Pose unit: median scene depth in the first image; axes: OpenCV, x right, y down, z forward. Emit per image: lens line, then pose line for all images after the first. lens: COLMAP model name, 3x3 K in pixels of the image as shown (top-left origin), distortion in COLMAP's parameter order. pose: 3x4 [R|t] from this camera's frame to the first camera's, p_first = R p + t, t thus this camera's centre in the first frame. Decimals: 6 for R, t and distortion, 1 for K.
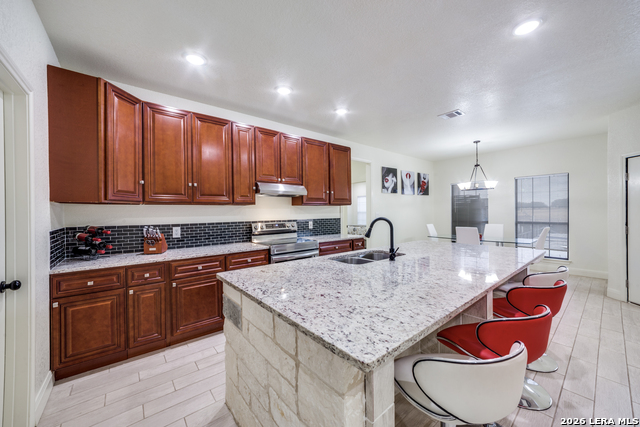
lens RADIAL K [[247.0, 0, 323.6], [0, 247.0, 208.1], [0, 0, 1]] dist [-0.001370, 0.004782]
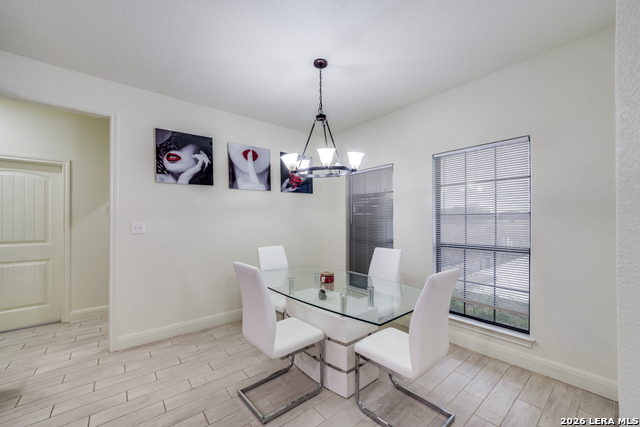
lens RADIAL K [[247.0, 0, 328.7], [0, 247.0, 220.0], [0, 0, 1]] dist [-0.001370, 0.004782]
pose [[0.999936, 0.009426, -0.006199, 0.771981], [-0.009369, 0.999913, 0.009245, 0.005876], [0.006285, -0.009186, 0.999938, 0.688529]]
